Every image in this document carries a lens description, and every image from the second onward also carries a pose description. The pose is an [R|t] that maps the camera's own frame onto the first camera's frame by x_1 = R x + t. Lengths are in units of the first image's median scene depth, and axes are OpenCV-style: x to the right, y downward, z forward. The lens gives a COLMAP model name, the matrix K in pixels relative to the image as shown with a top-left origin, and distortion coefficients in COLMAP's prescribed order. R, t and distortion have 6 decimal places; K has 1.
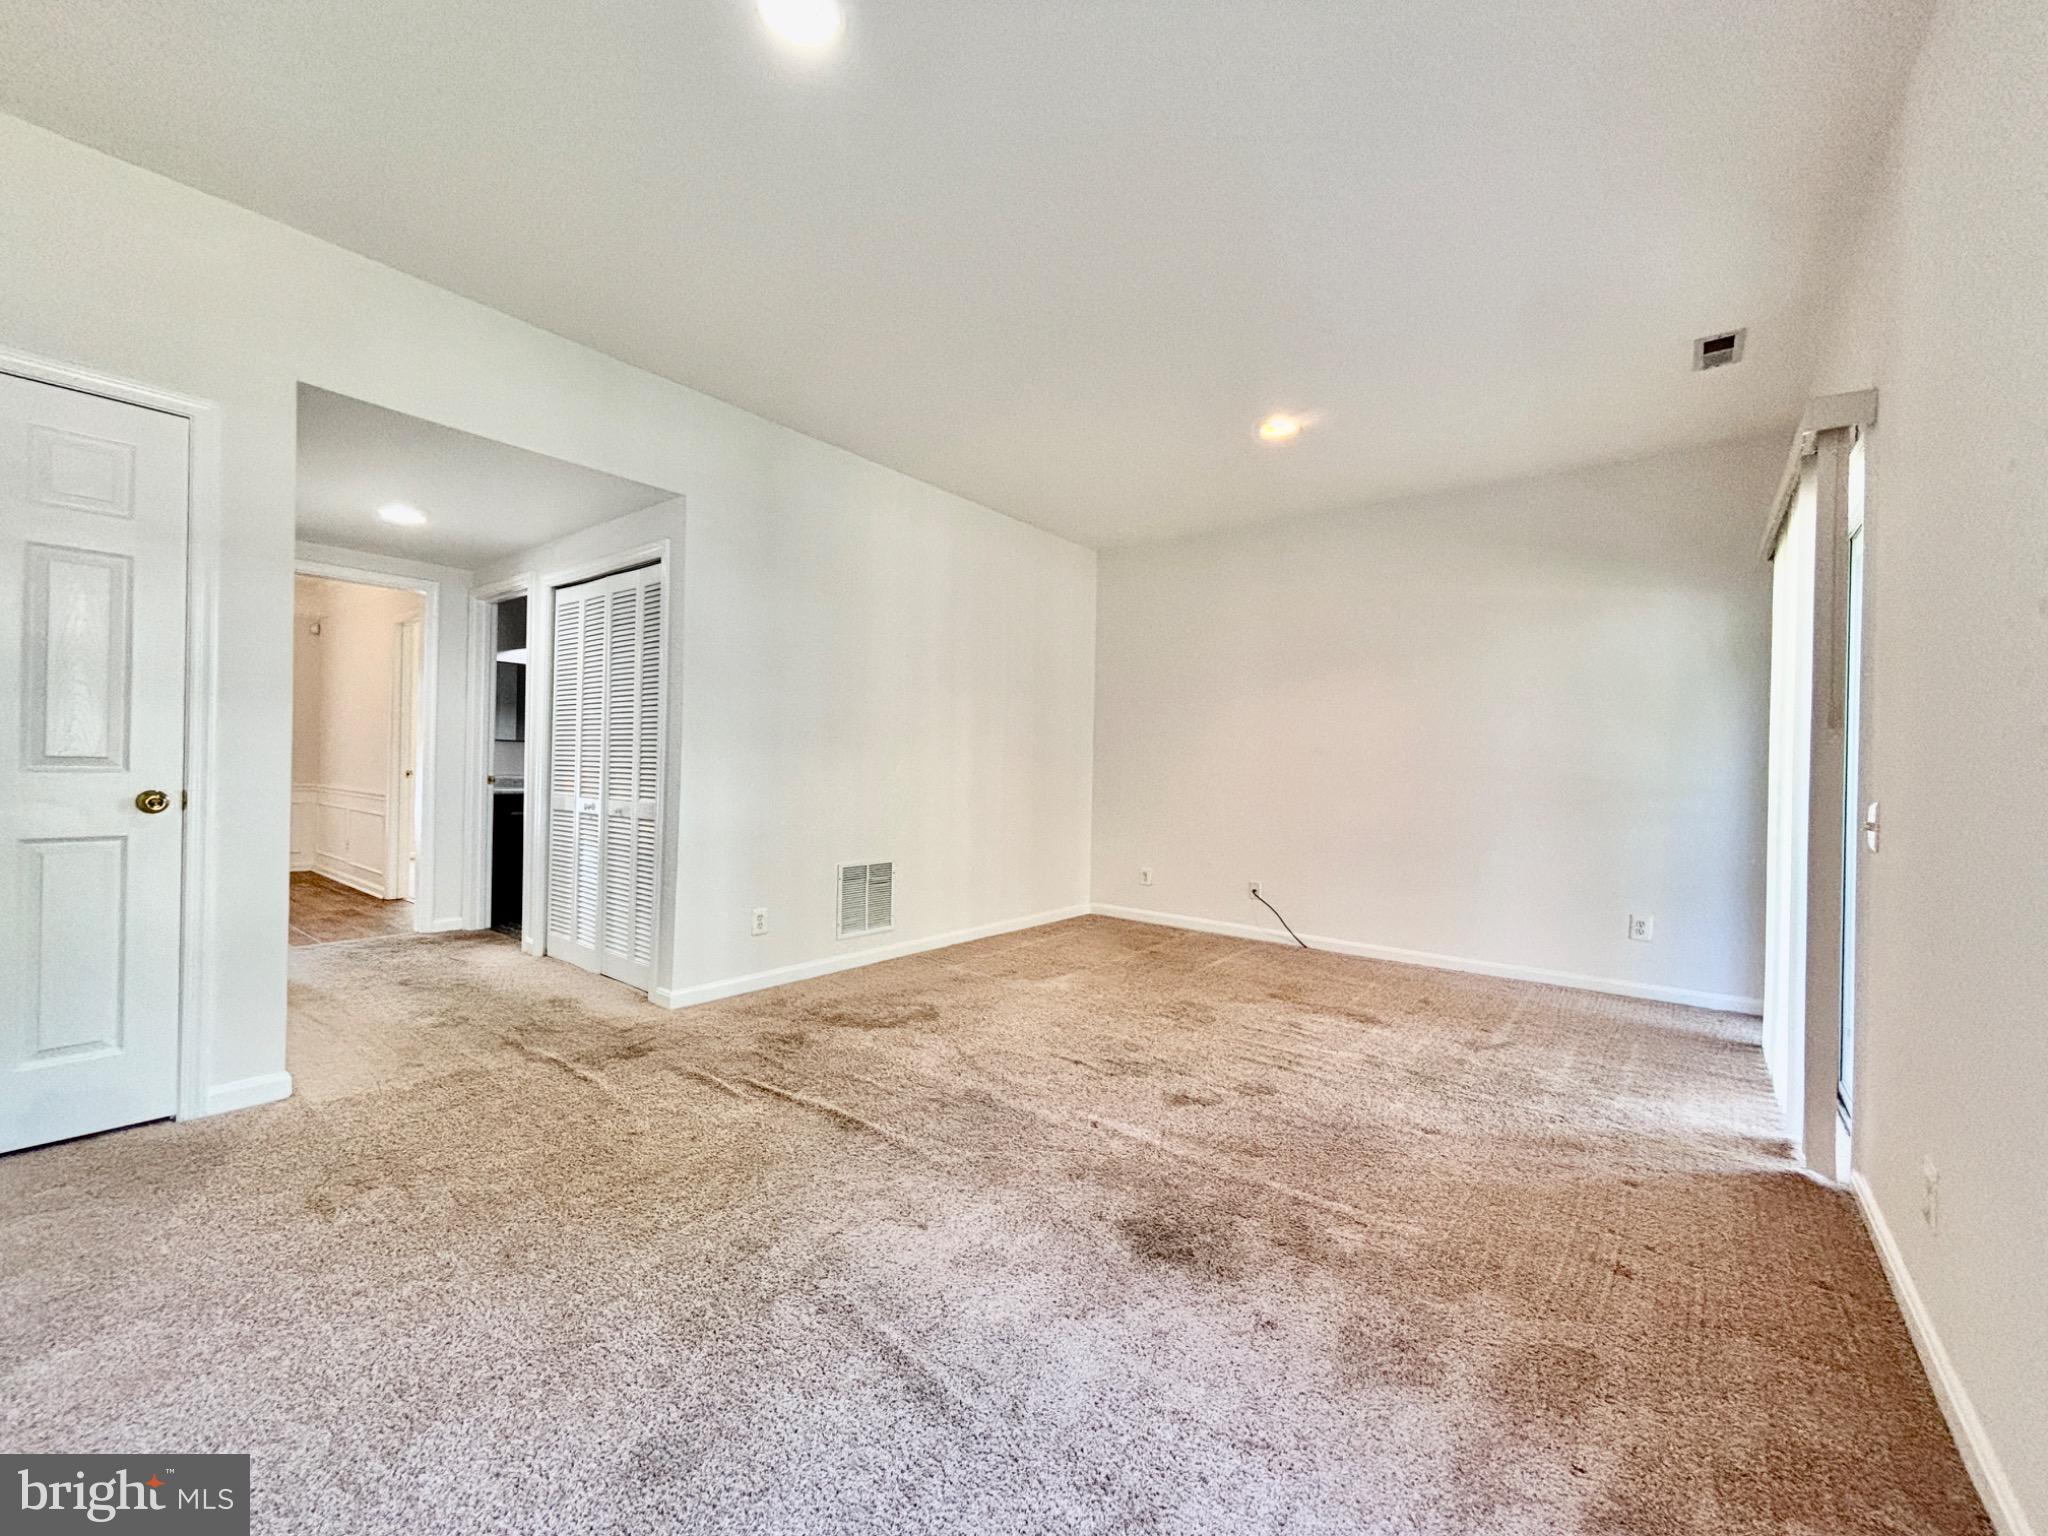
lens RADIAL K [[826.3, 0, 1021.2], [0, 826.3, 762.8], [0, 0, 1]] dist [-0.001950, -0.000113]
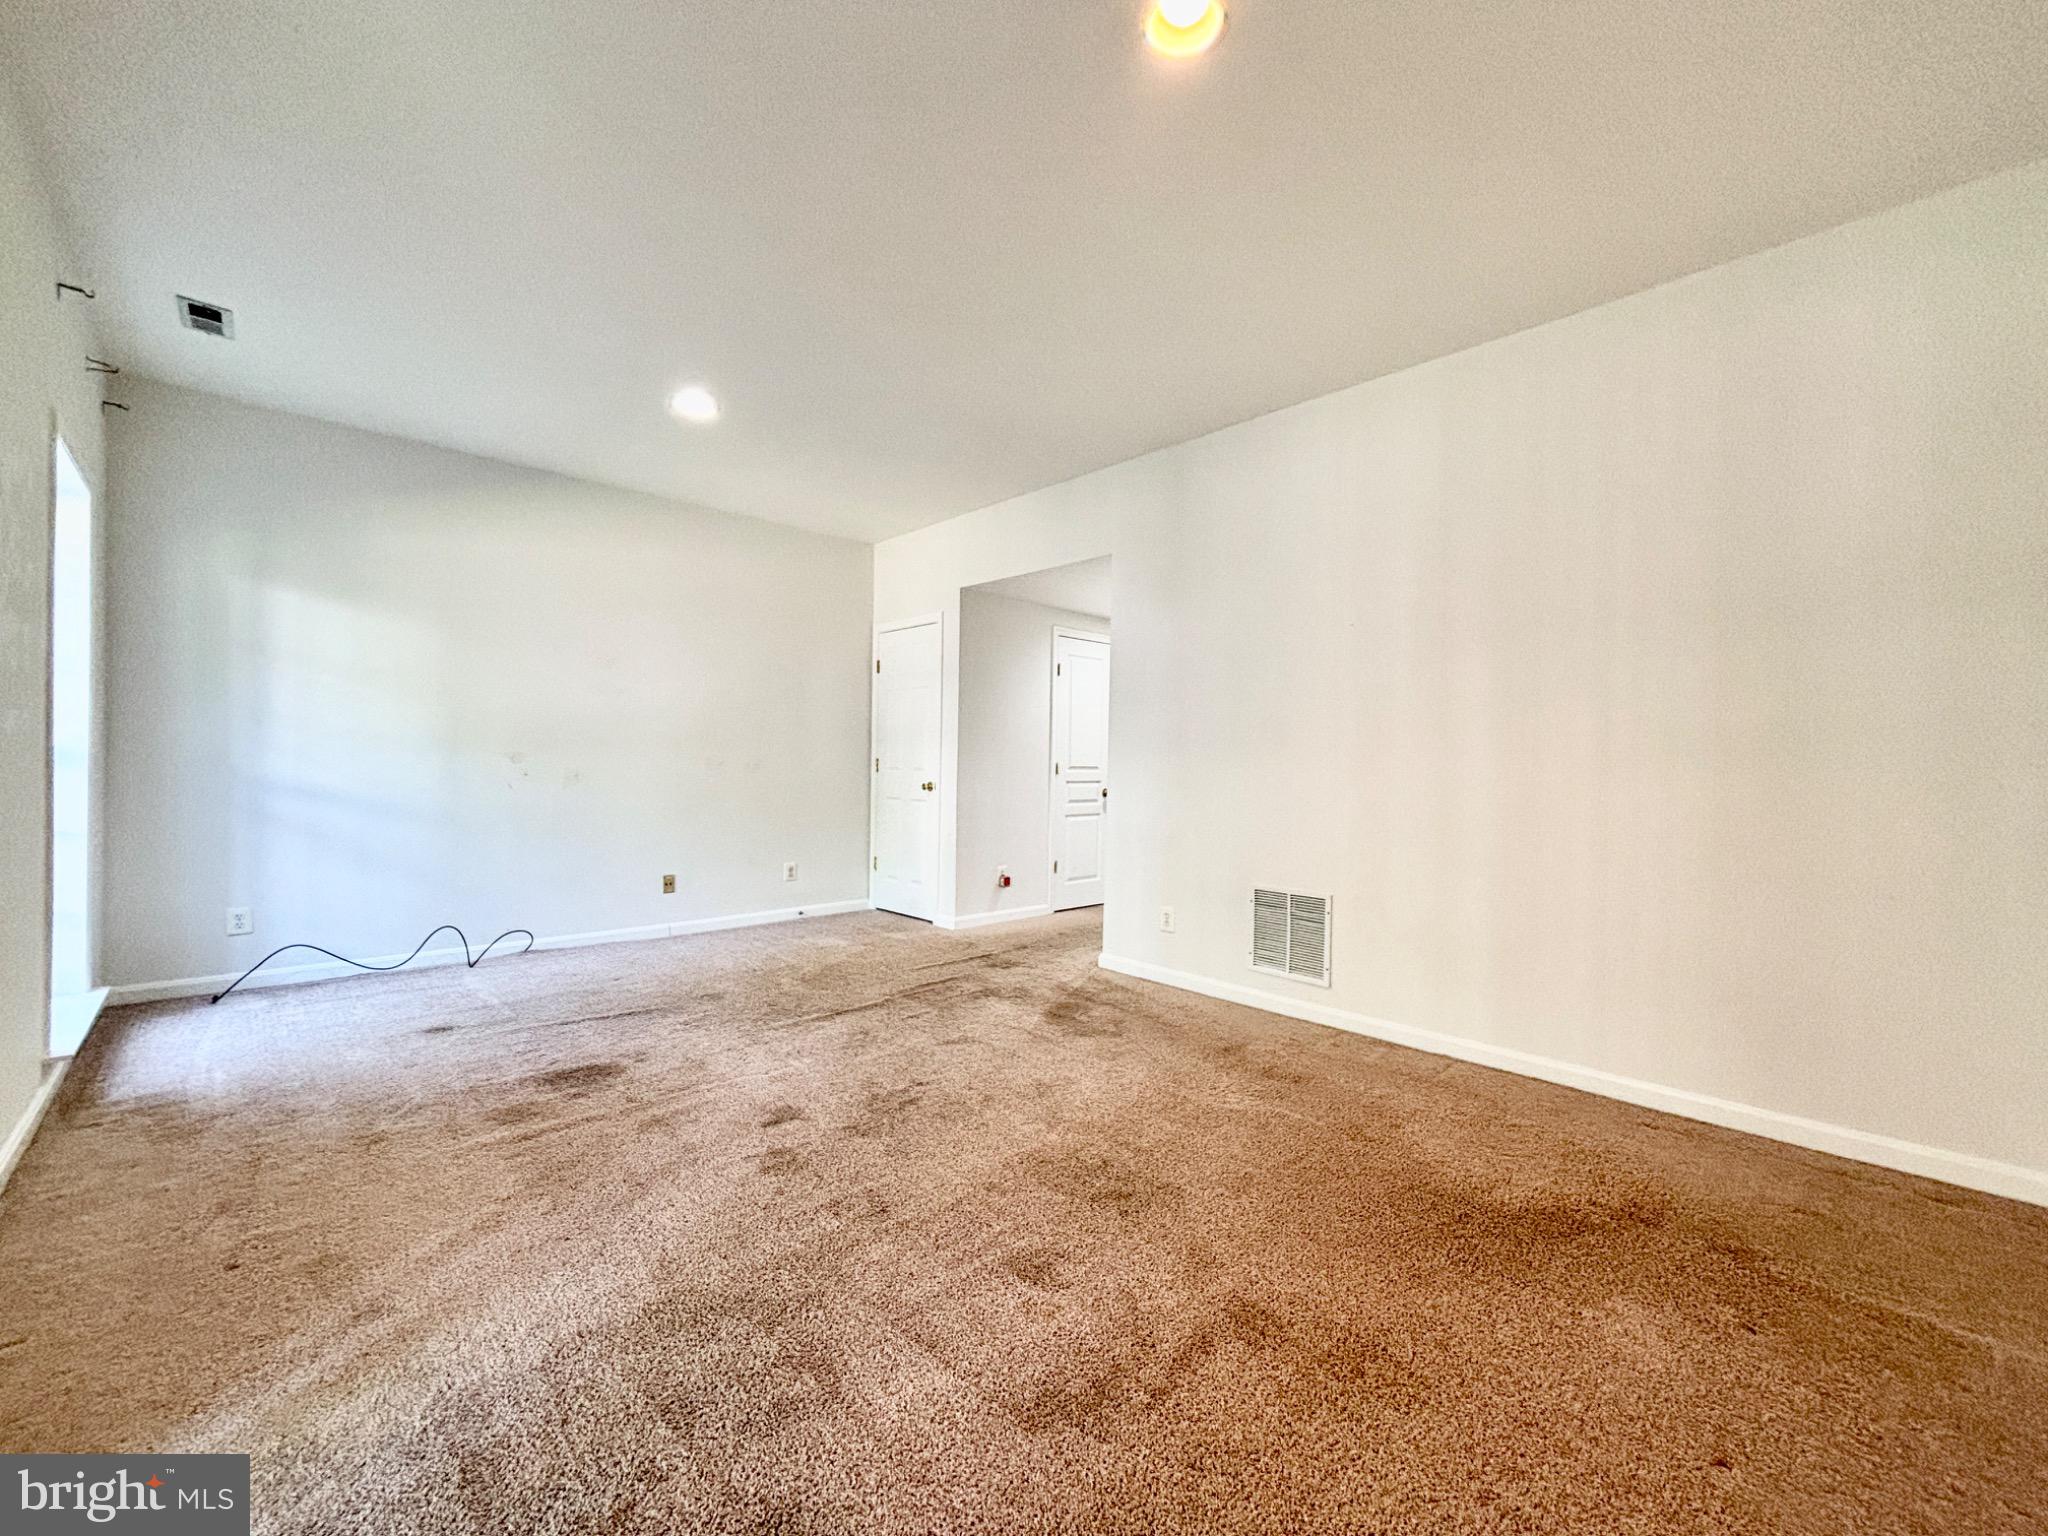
lens RADIAL K [[826.3, 0, 1021.4], [0, 826.3, 765.6], [0, 0, 1]] dist [-0.001950, -0.000113]
pose [[-0.142330, -0.020072, -0.989616, 0.685395], [-0.019532, 0.999657, -0.017466, 0.016356], [0.989627, 0.016843, -0.142673, 0.874311]]
